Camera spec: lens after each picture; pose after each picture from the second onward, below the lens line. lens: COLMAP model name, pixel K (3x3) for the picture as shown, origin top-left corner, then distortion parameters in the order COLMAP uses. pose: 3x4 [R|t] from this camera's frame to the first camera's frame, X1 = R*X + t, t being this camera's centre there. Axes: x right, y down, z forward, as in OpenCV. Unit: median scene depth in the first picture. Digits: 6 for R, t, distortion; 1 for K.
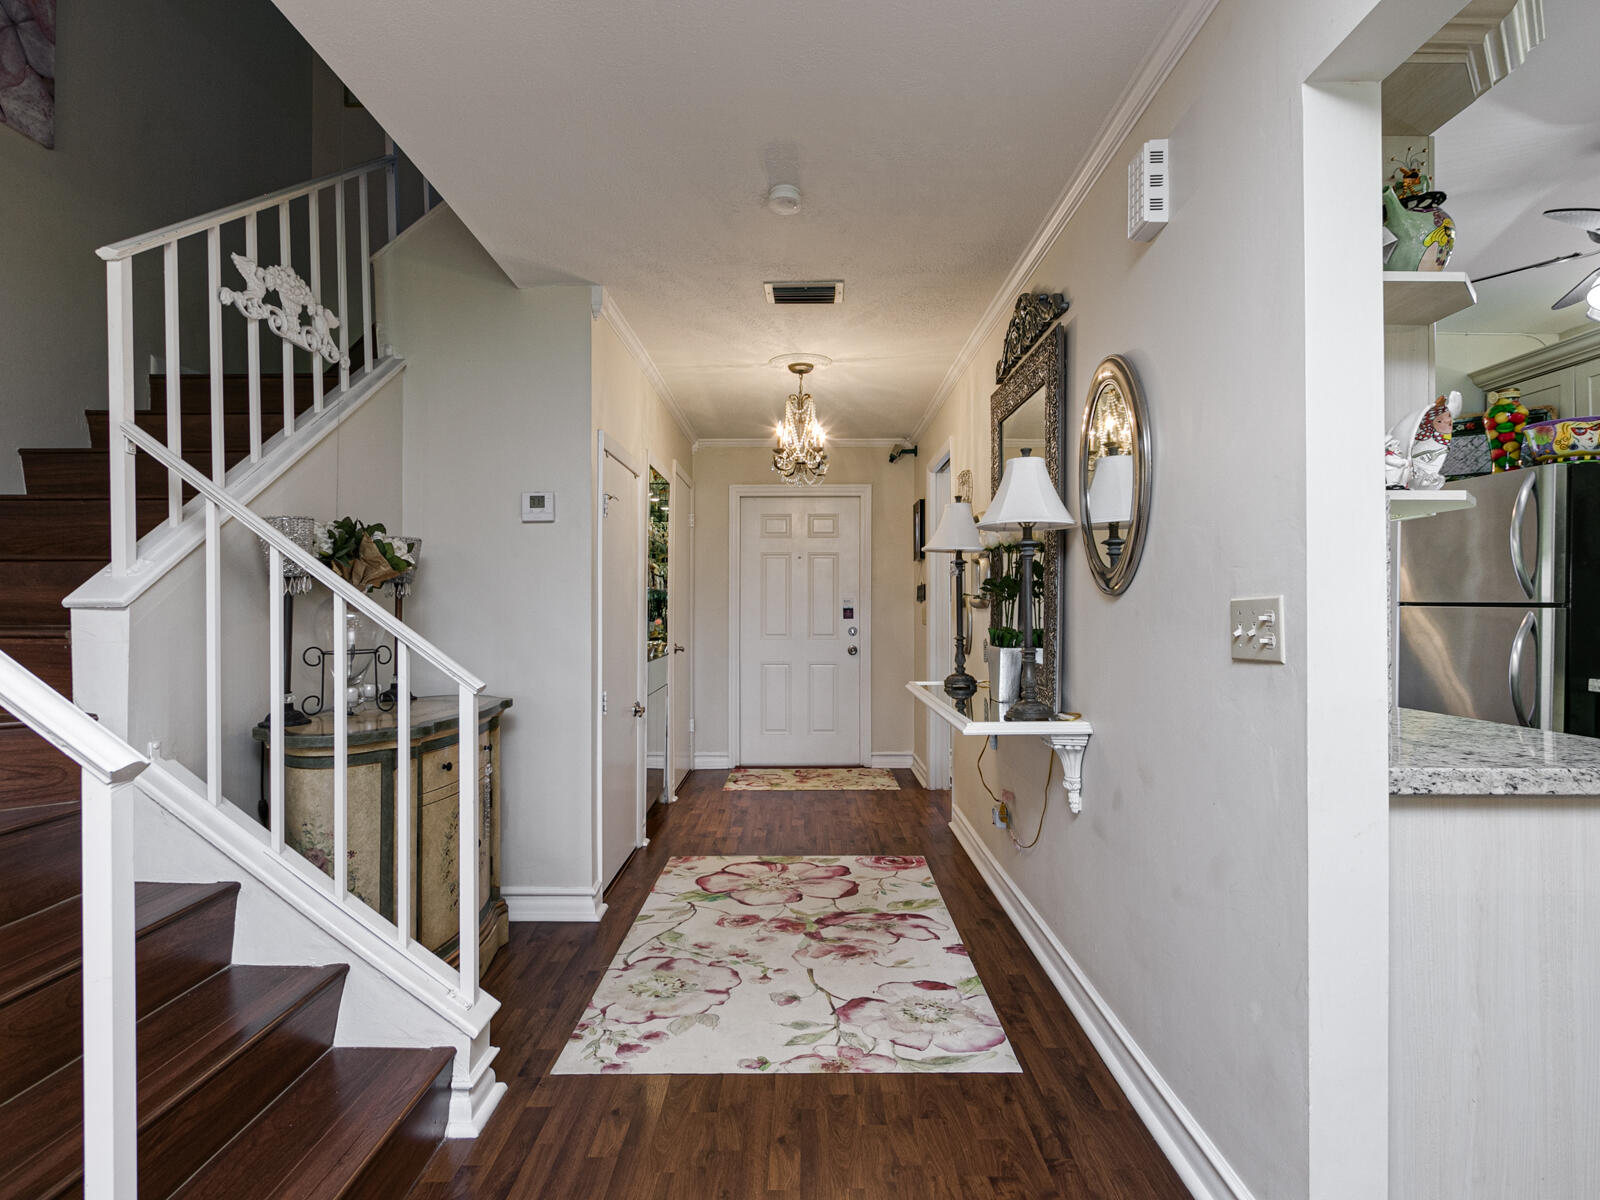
lens RADIAL K [[816.8, 0, 795.9], [0, 816.8, 603.9], [0, 0, 1]] dist [0.003708, -0.000597]
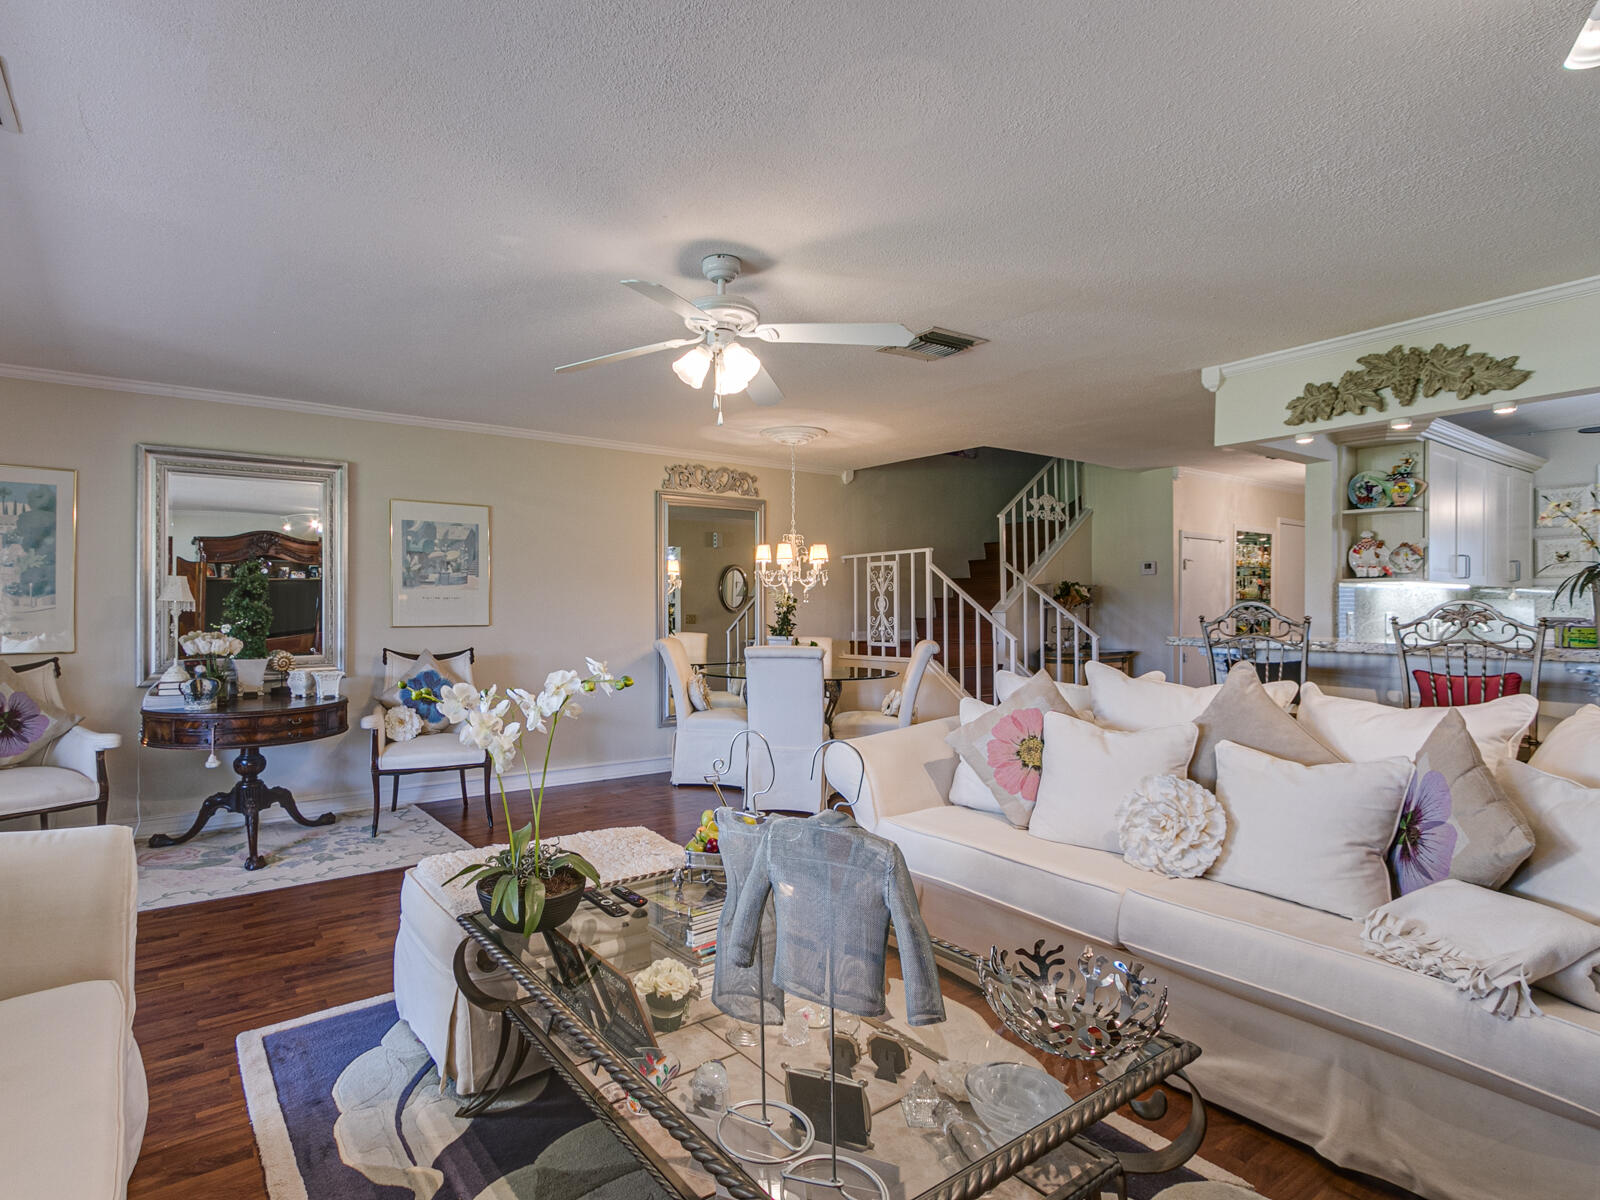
lens RADIAL K [[819.2, 0, 706.4], [0, 819.2, 613.6], [0, 0, 1]] dist [0.001043, -0.000654]
pose [[0.563730, 0.005765, -0.825939, 0.906157], [0.004403, 0.999940, 0.009985, -0.022433], [0.825947, -0.009266, 0.563671, -1.346162]]
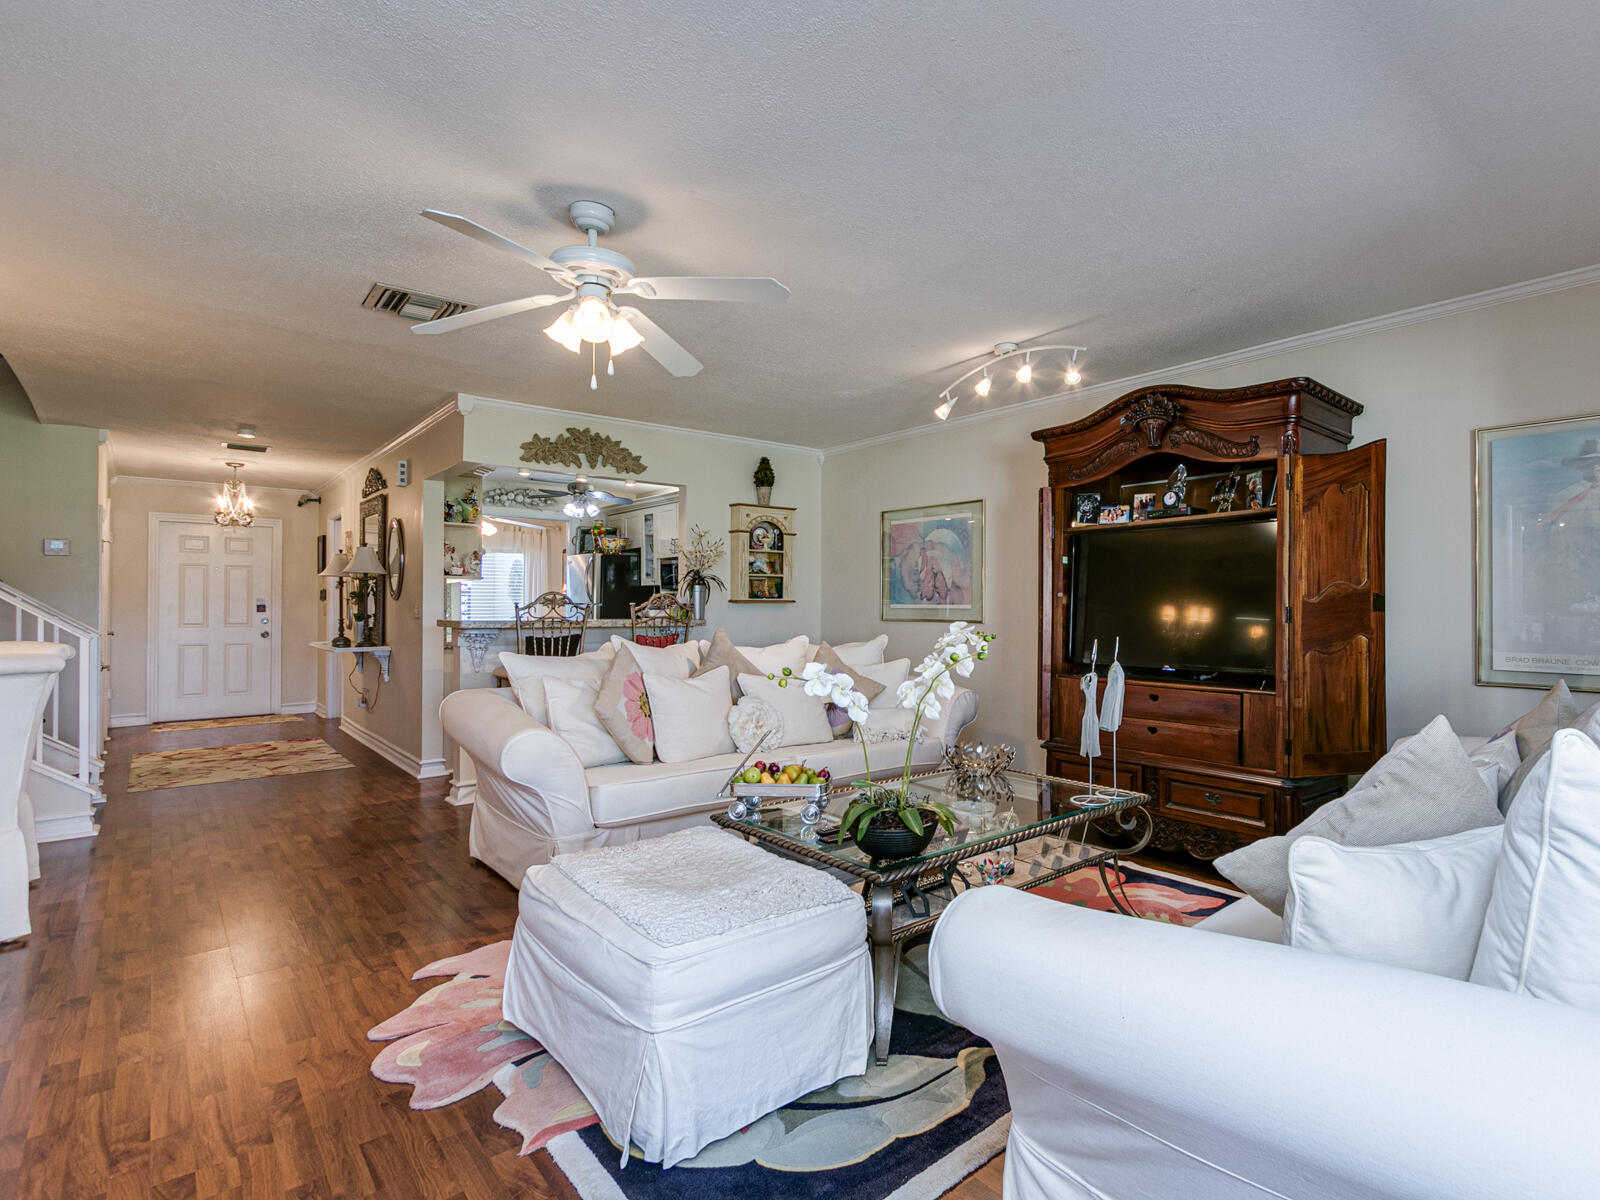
lens RADIAL K [[815.9, 0, 908.3], [0, 815.9, 602.9], [0, 0, 1]] dist [0.004465, -0.001009]
pose [[0.726051, 0.005385, 0.687620, -0.199391], [-0.005956, 0.999981, -0.001542, -0.005062], [-0.687615, -0.002976, 0.726069, -1.656586]]
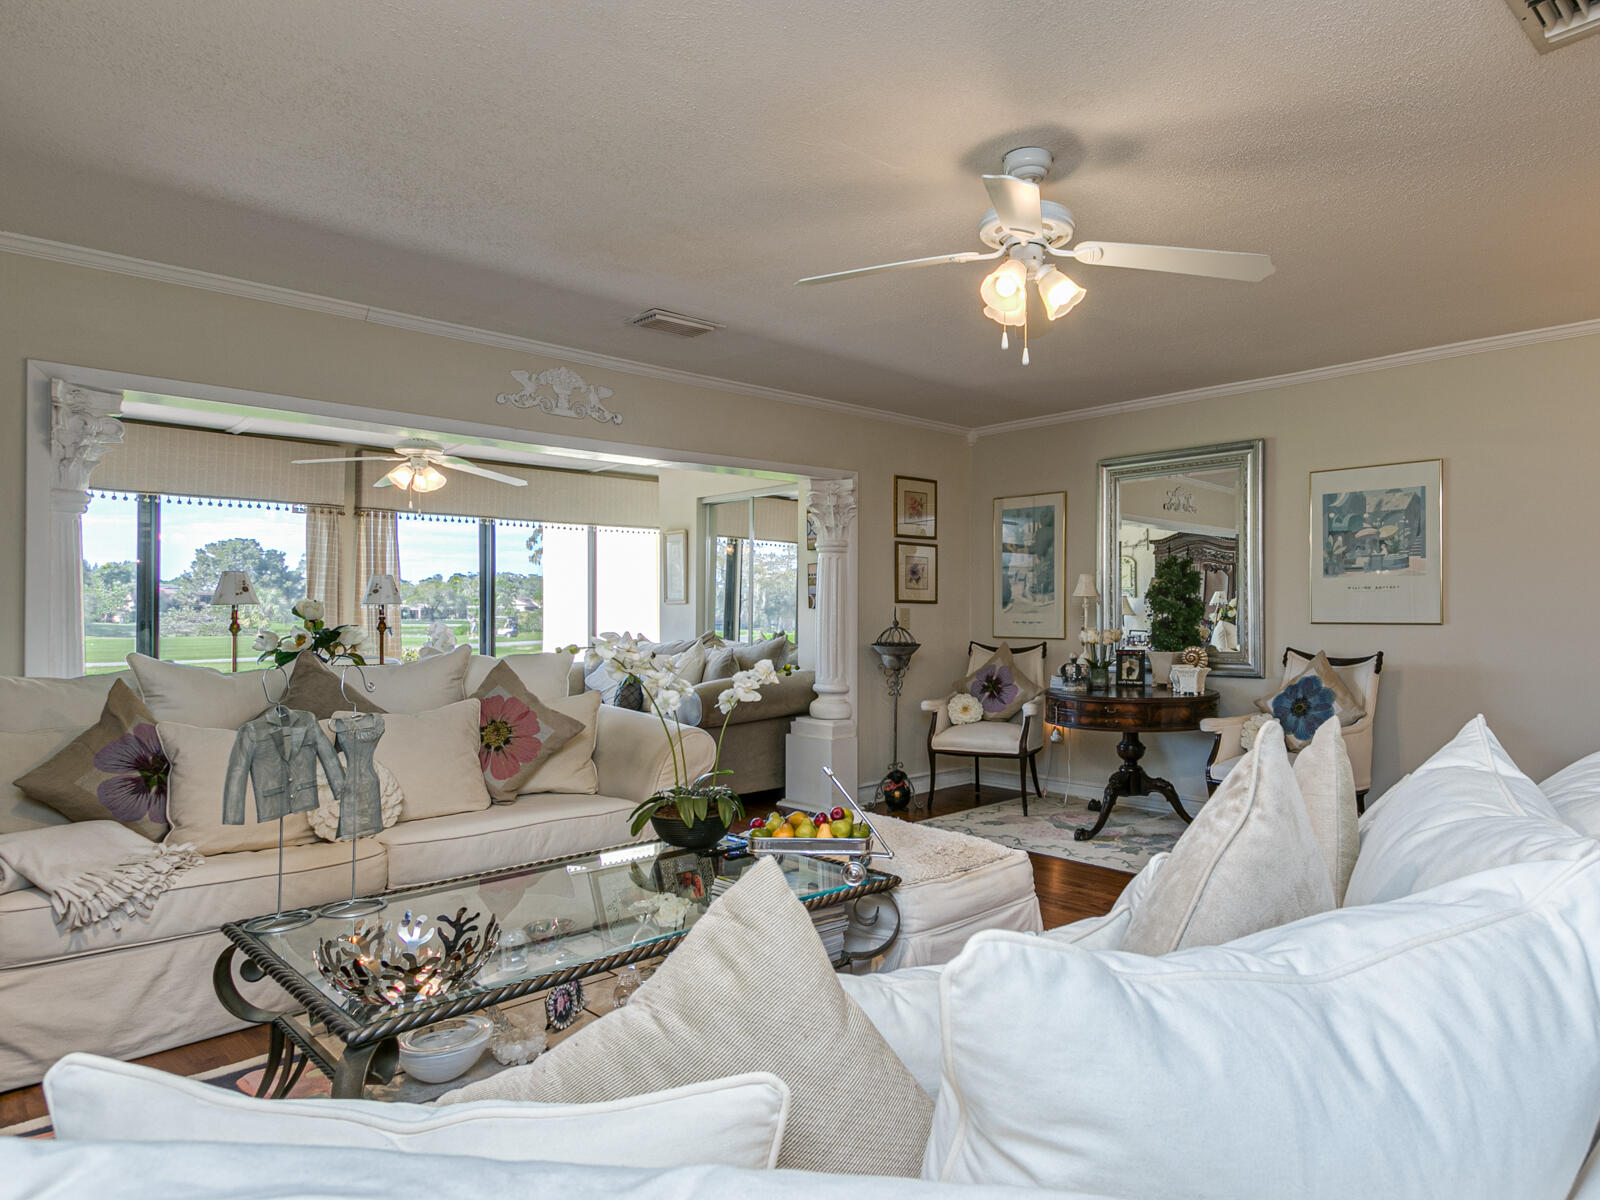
lens RADIAL K [[978.3, 0, 910.3], [0, 978.3, 603.4], [0, 0, 1]] dist [0.015564, 0.000357]
pose [[-0.685644, -0.003384, -0.727929, 0.867506], [0.006517, 0.999921, -0.010788, -0.001739], [0.727908, -0.012141, -0.685567, -0.276133]]
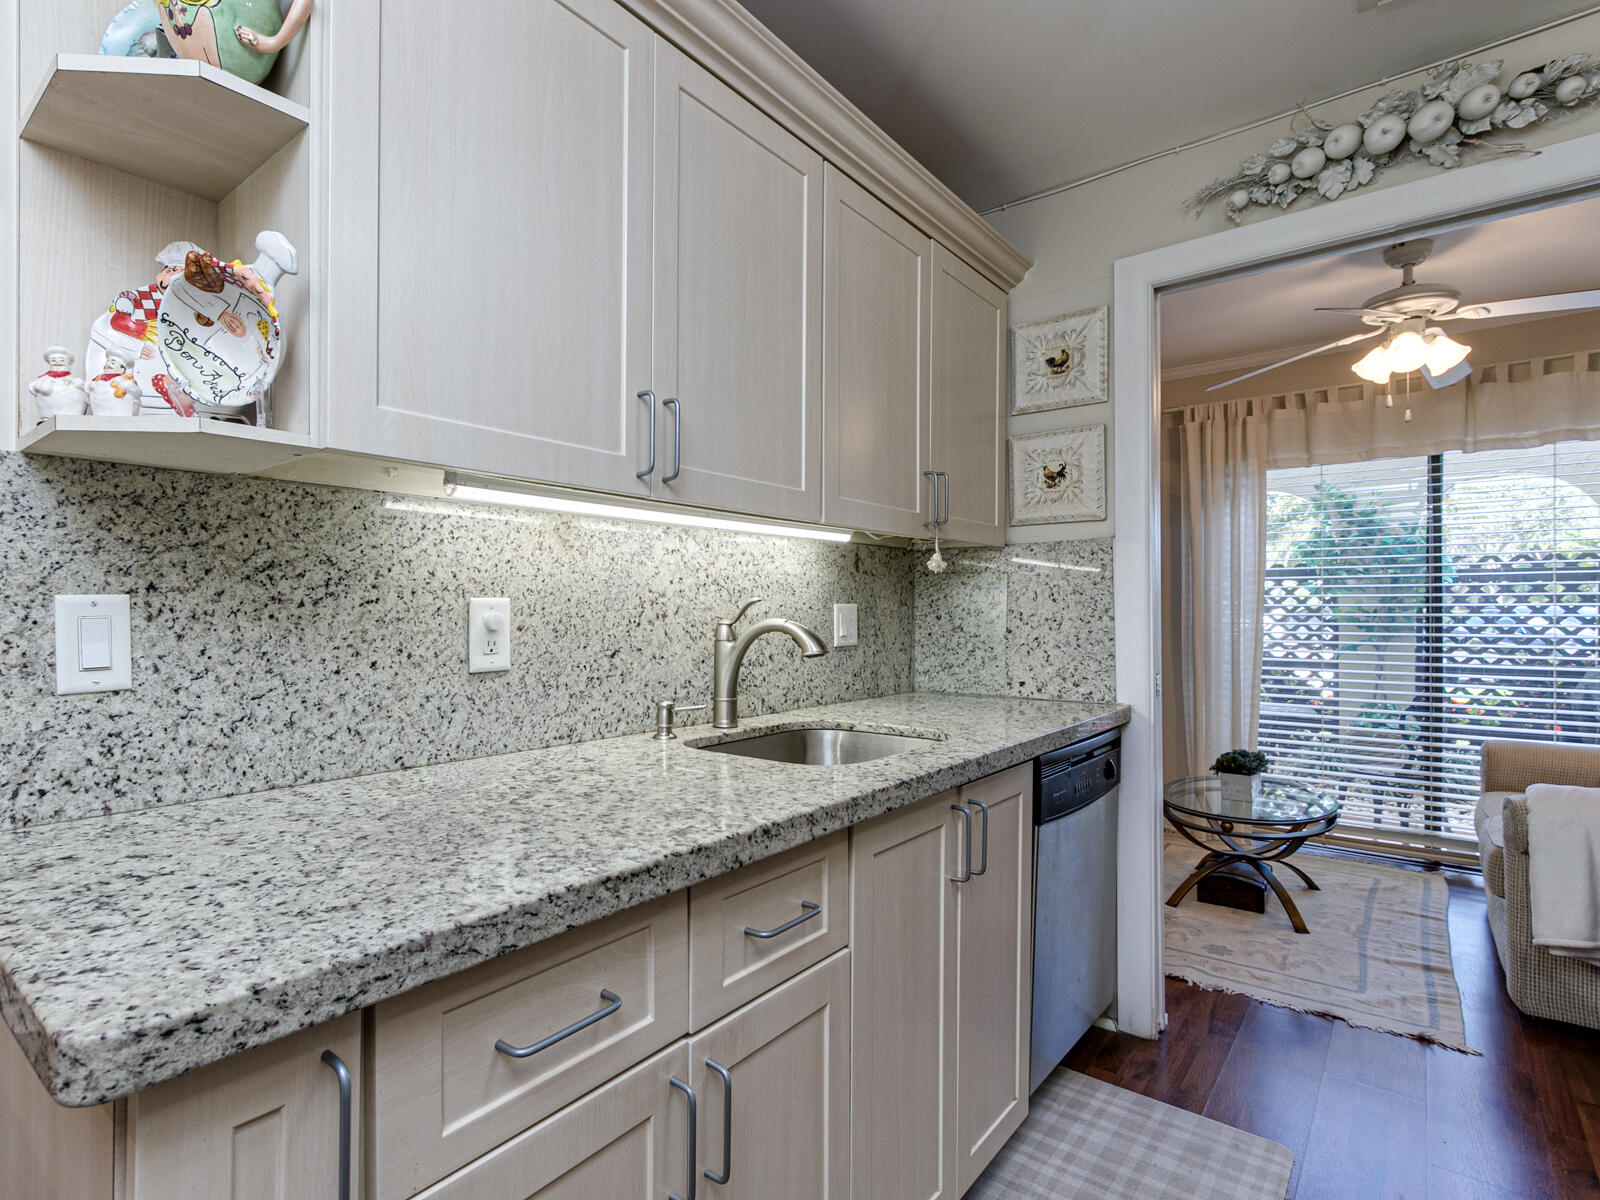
lens RADIAL K [[820.0, 0, 709.3], [0, 820.0, 603.3], [0, 0, 1]] dist [0.003405, -0.000824]
pose [[0.758657, -0.004666, -0.651474, 0.742471], [0.005371, 0.999985, -0.000908, 0.001798], [0.651468, -0.002810, 0.758671, 0.403798]]
